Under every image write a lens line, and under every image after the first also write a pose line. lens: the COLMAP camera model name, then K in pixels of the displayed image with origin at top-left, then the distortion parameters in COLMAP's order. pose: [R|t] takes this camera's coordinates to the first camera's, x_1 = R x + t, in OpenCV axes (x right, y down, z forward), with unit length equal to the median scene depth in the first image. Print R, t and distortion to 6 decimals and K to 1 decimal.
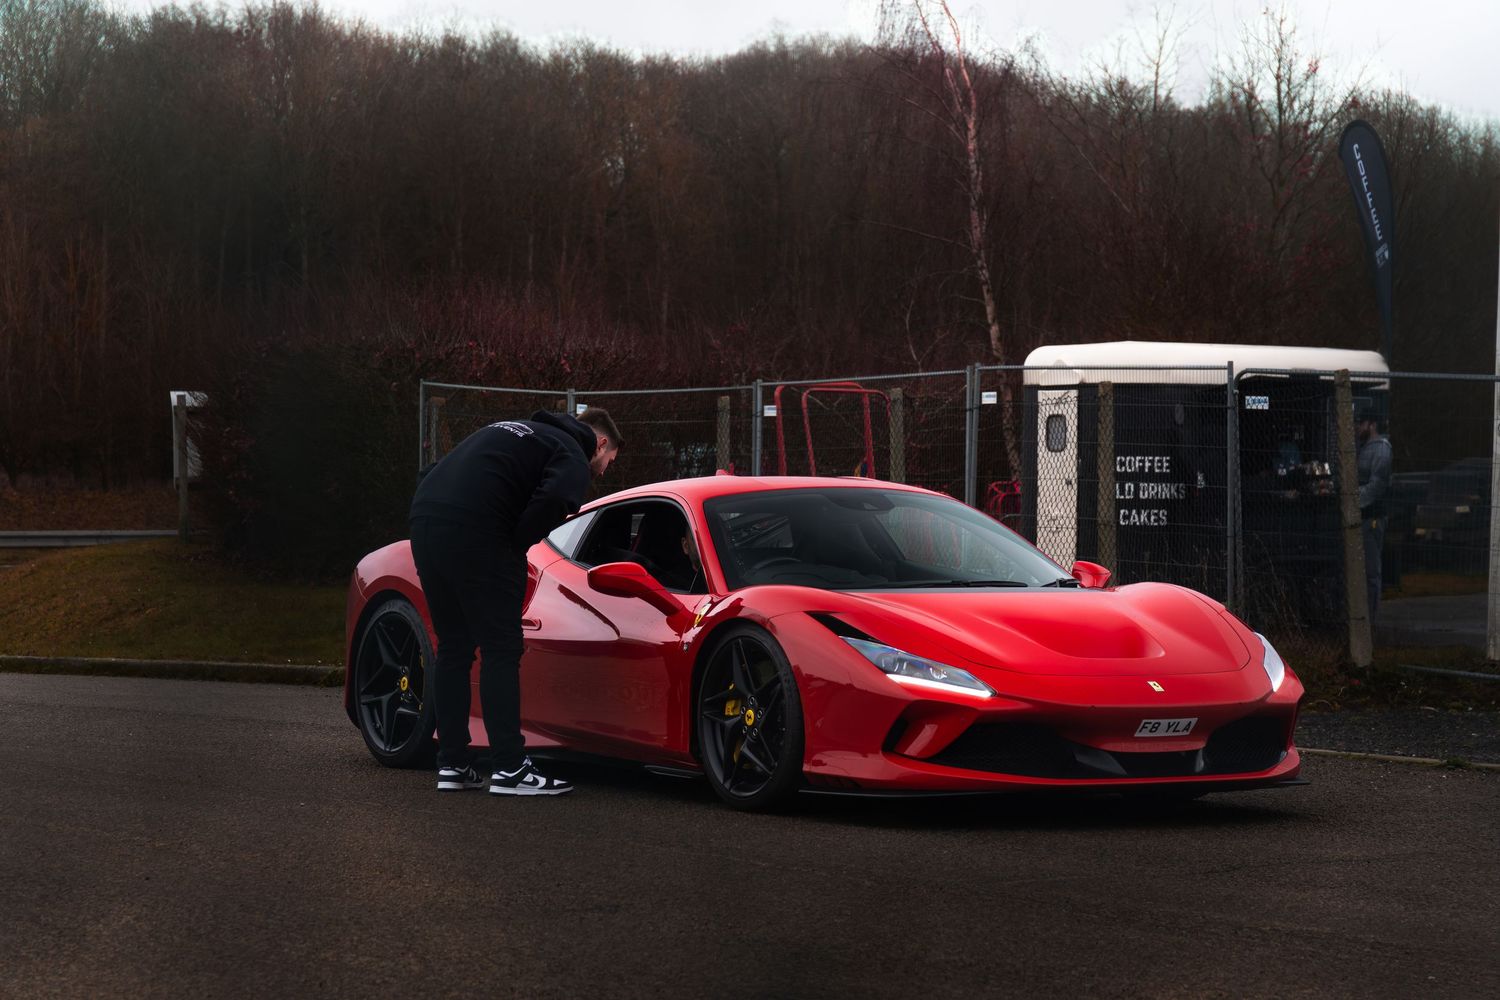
lens RADIAL K [[4387.8, 0, 820.9], [0, 4387.8, 499.3], [0, 0, 1]] dist [0.023250, -0.068240]
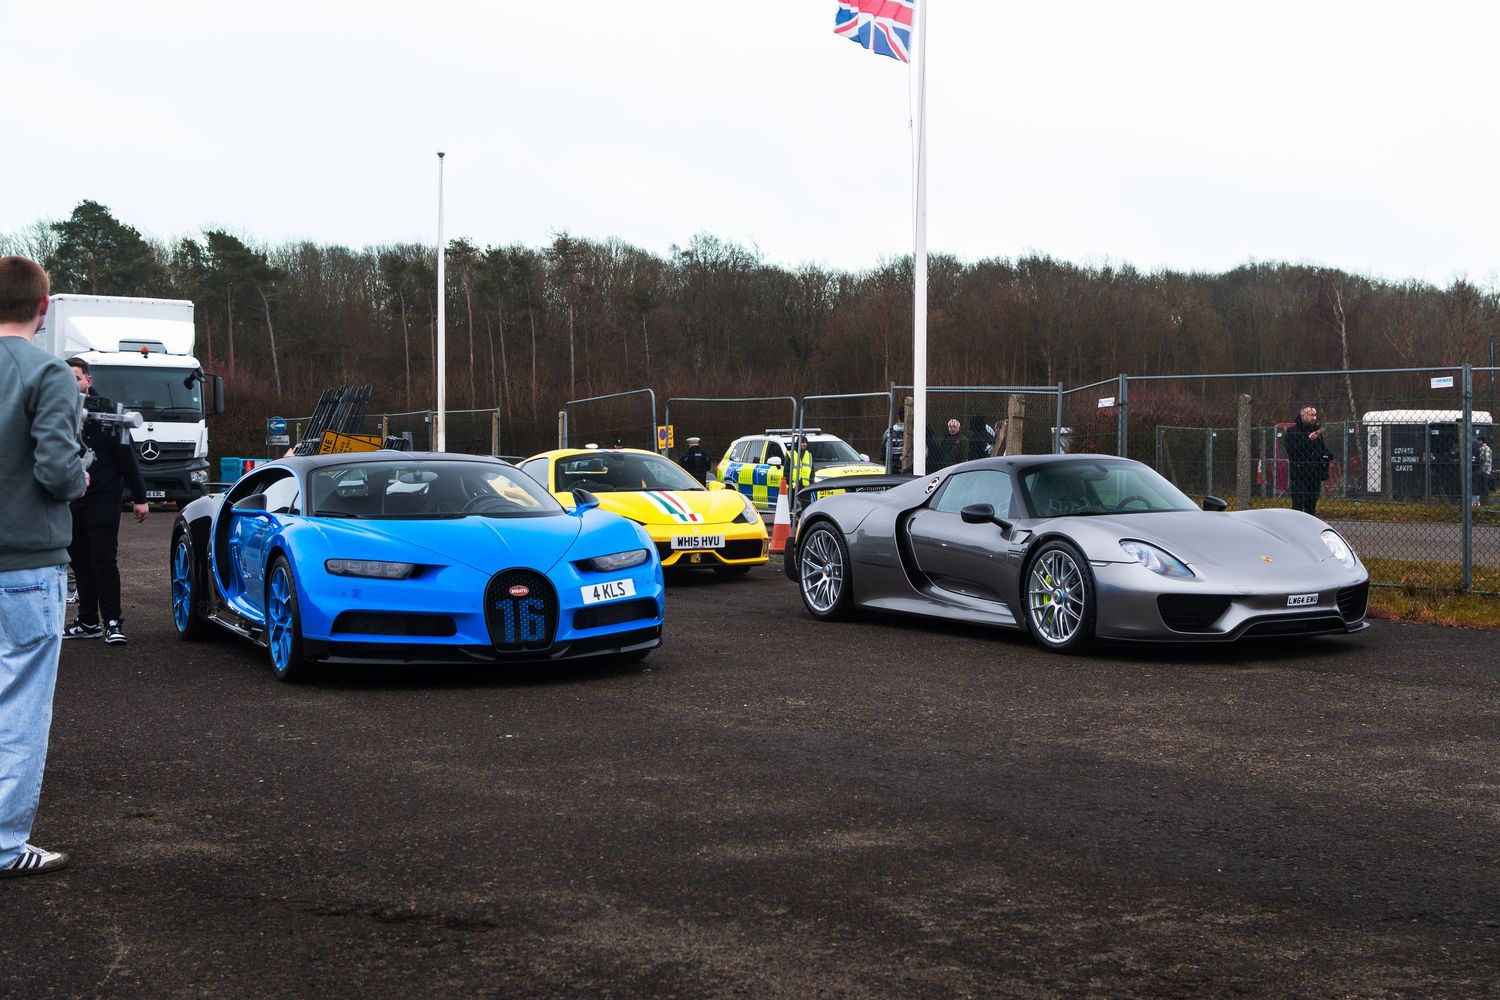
lens RADIAL K [[2022.4, 0, 750.0], [0, 2022.4, 500.0], [0, 0, 1]] dist [-0.017121, 0.037174]
pose [[0.969042, -0.001514, -0.246889, -0.018324], [0.005224, 0.999883, 0.014373, 0.003294], [0.246839, -0.015217, 0.968937, -0.425368]]
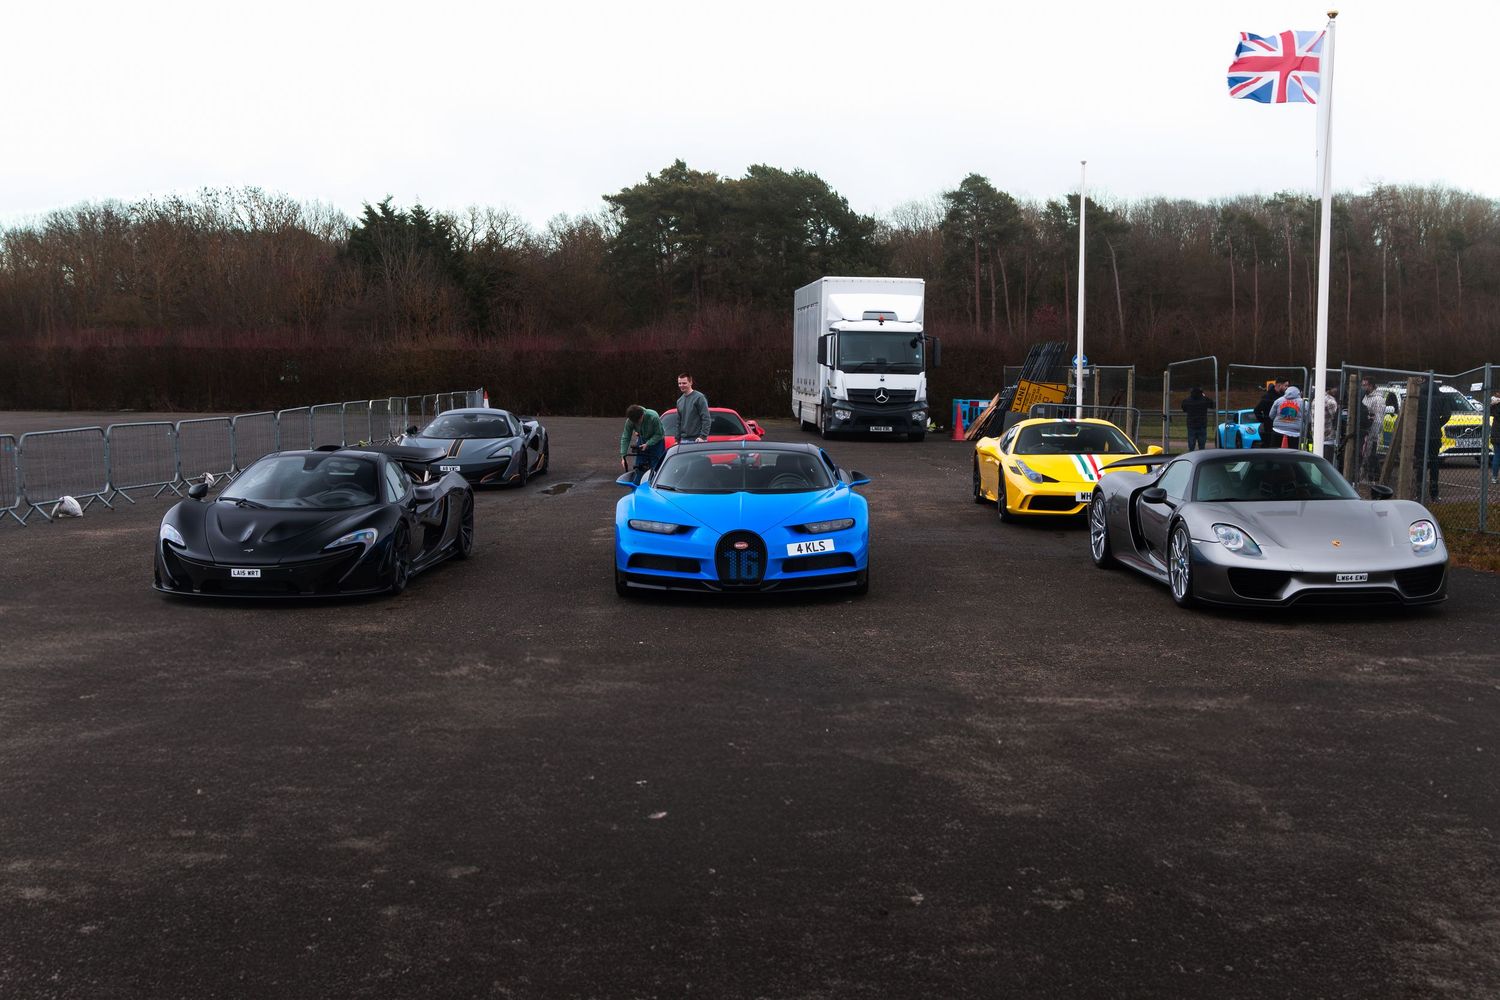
lens RADIAL K [[1712.0, 0, 750.0], [0, 1712.0, 500.0], [0, 0, 1]] dist [-0.010382, 0.007193]
pose [[0.754921, 0.044331, -0.654316, 0.098741], [-0.002270, 0.997883, 0.064990, -0.010855], [0.655812, -0.047577, 0.753424, -0.429726]]
